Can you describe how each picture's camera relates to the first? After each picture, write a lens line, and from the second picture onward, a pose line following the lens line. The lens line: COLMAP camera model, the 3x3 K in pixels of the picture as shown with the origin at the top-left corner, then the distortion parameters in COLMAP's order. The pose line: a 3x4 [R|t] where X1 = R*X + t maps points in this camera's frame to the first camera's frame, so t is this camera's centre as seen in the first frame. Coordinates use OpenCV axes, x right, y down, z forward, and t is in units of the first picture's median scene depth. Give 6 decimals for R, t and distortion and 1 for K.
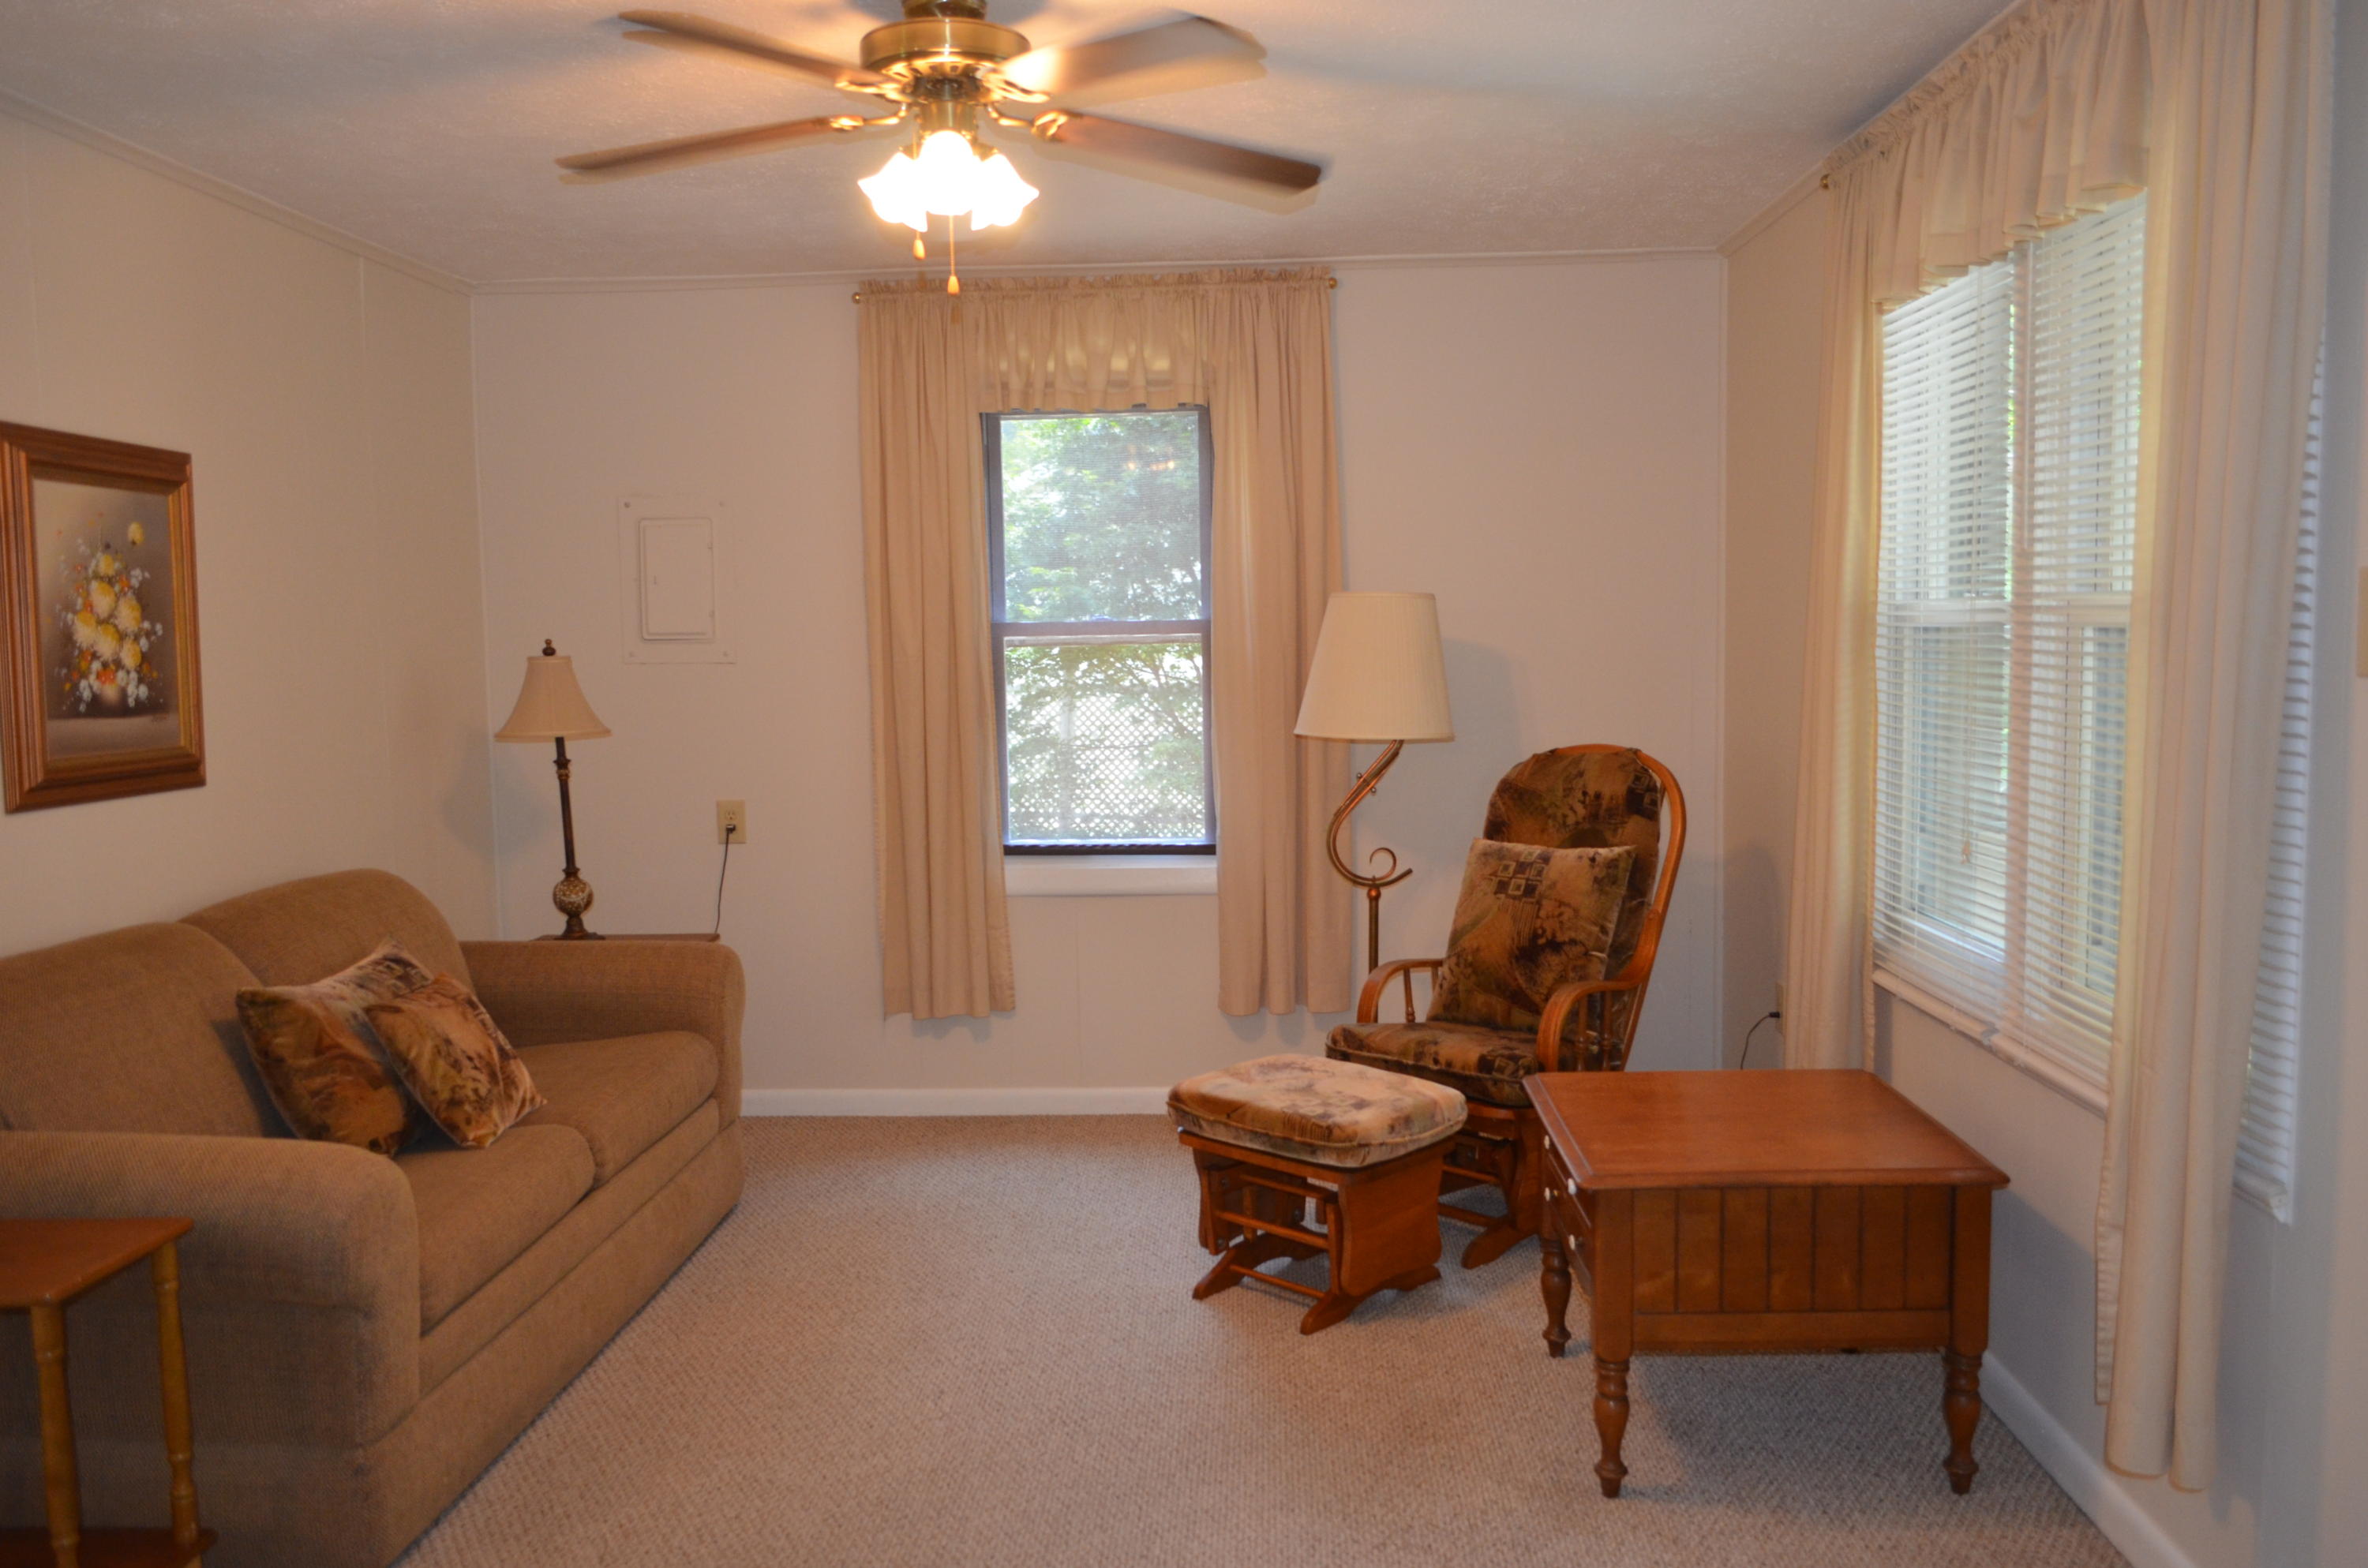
lens RADIAL K [[1802.8, 0, 1189.1], [0, 1802.8, 782.3], [0, 0, 1]] dist [-0.007695, 0.006607]
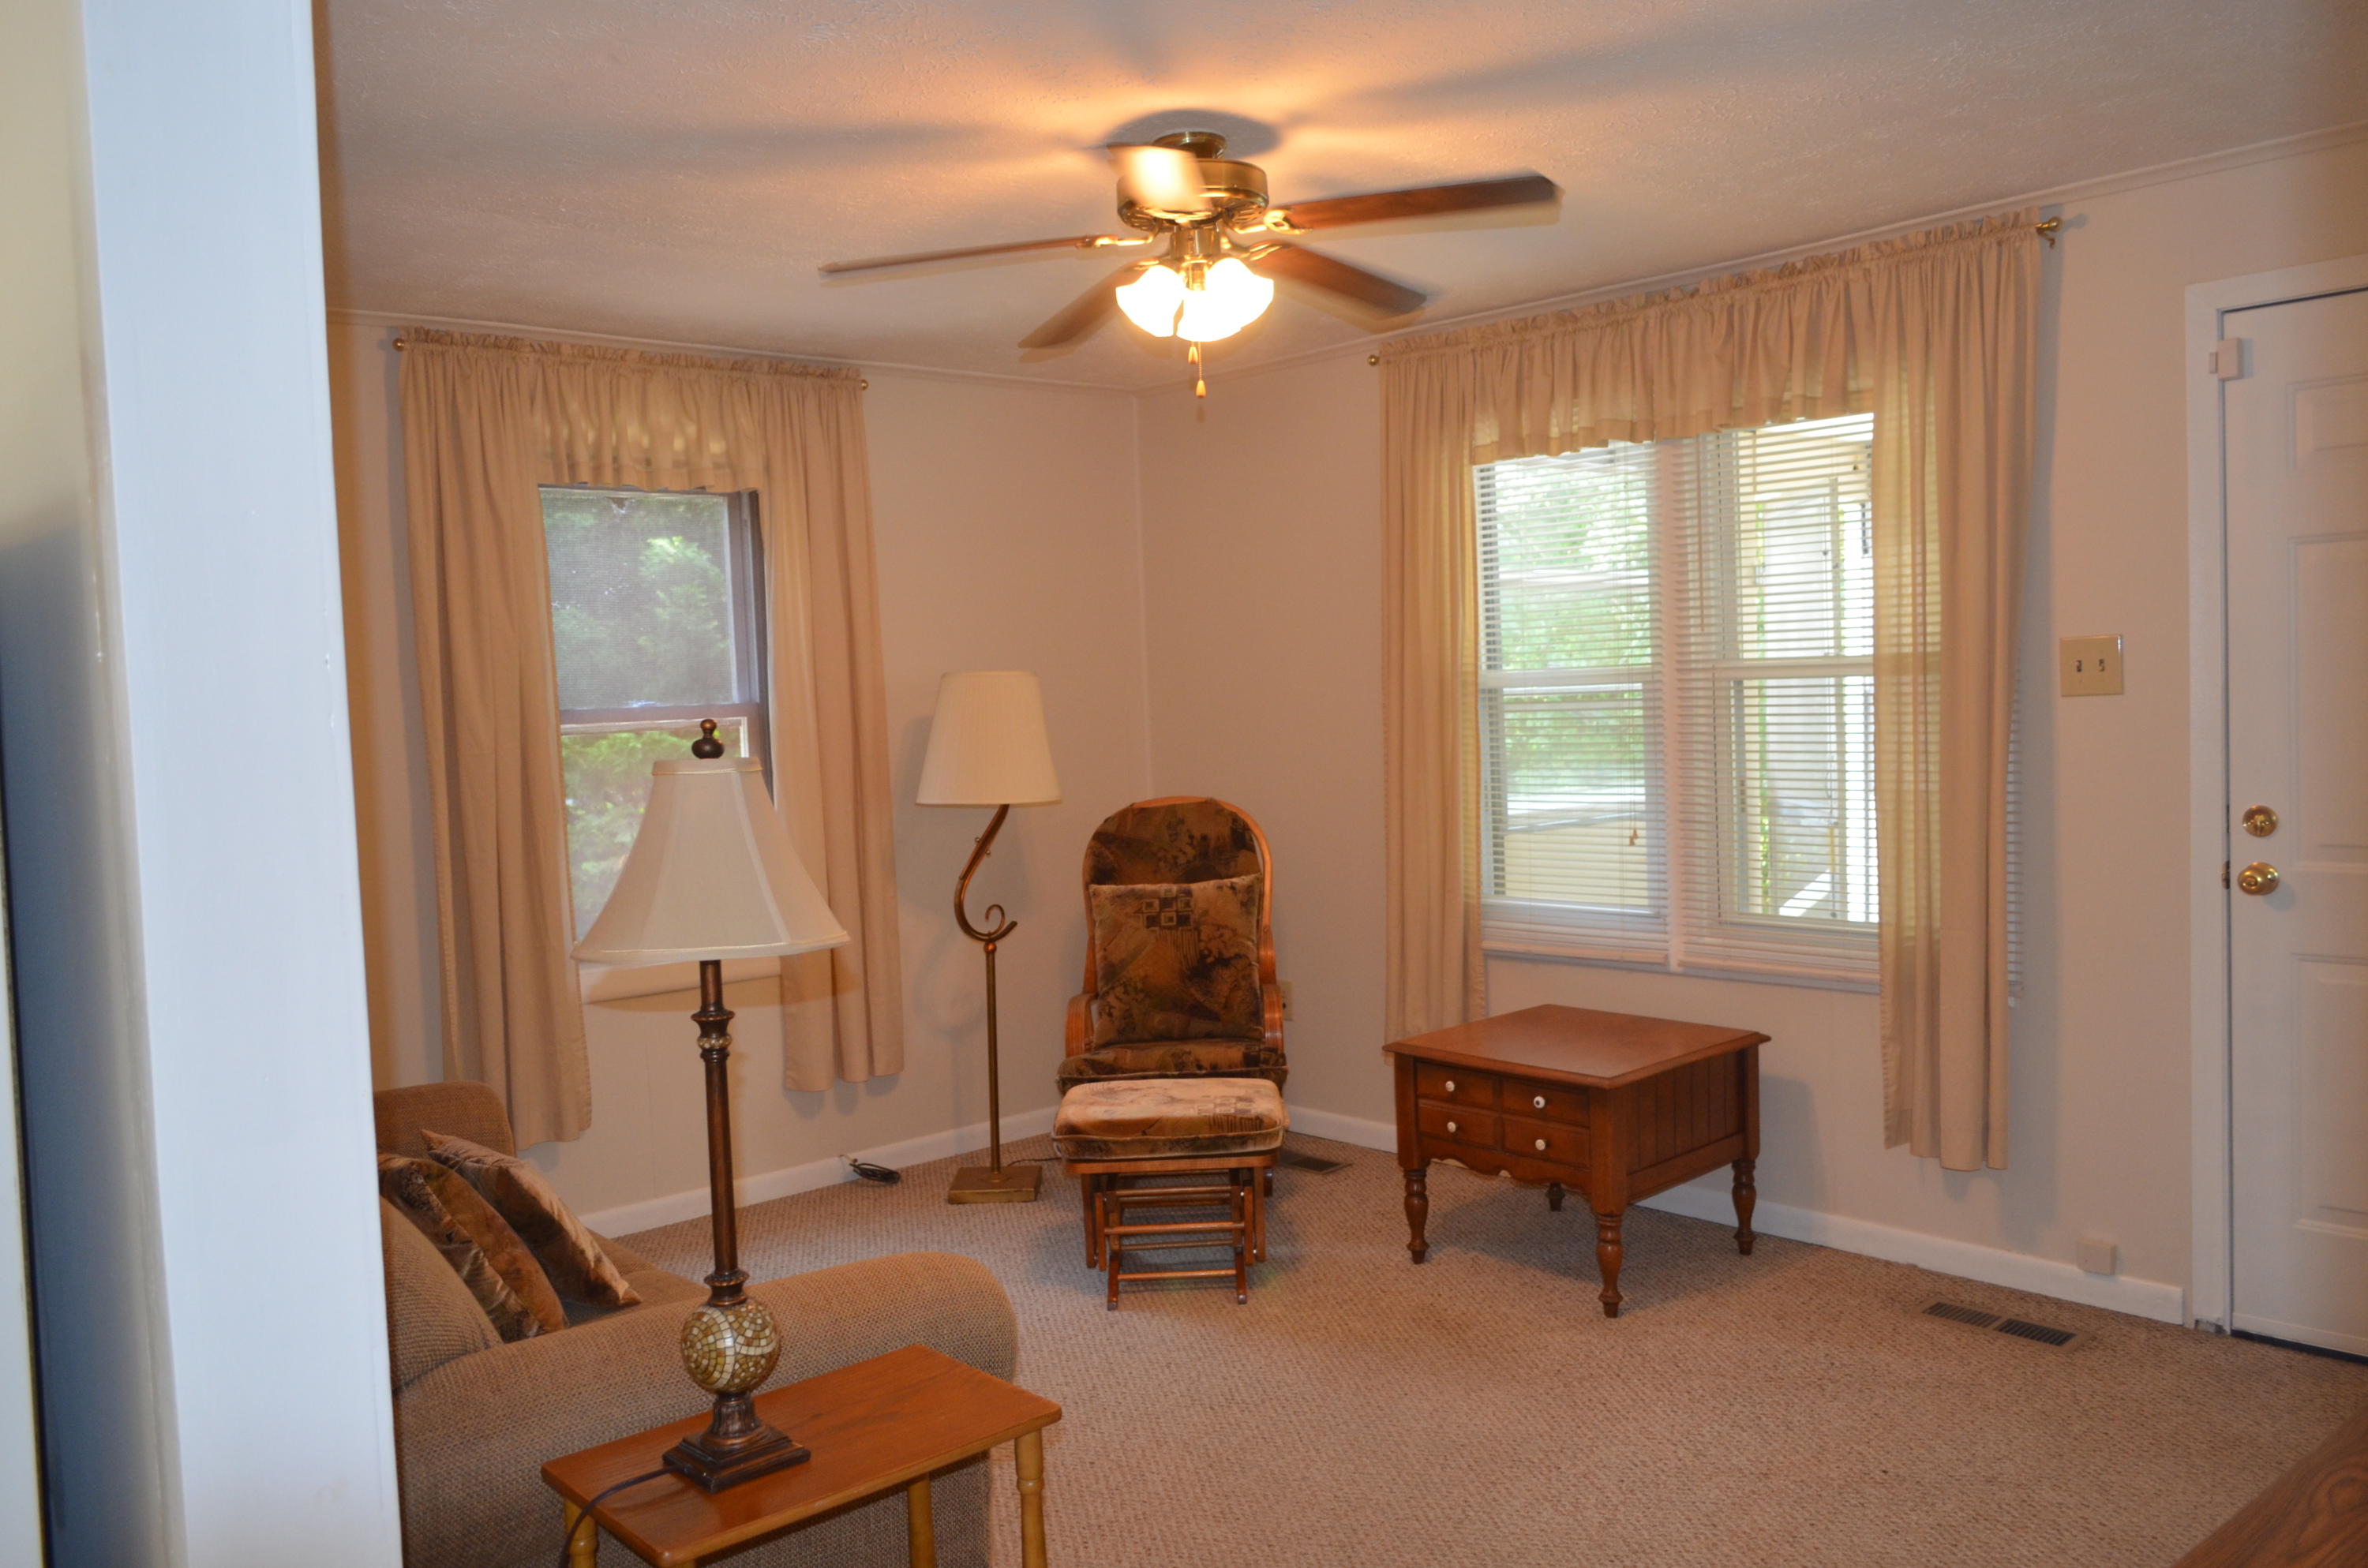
lens RADIAL K [[1802.8, 0, 1189.6], [0, 1802.8, 789.5], [0, 0, 1]] dist [-0.007695, 0.006607]
pose [[0.719592, -0.049663, 0.692619, -0.607229], [0.087265, 0.995999, -0.019247, -0.002188], [-0.688892, 0.074292, 0.721046, 0.134850]]
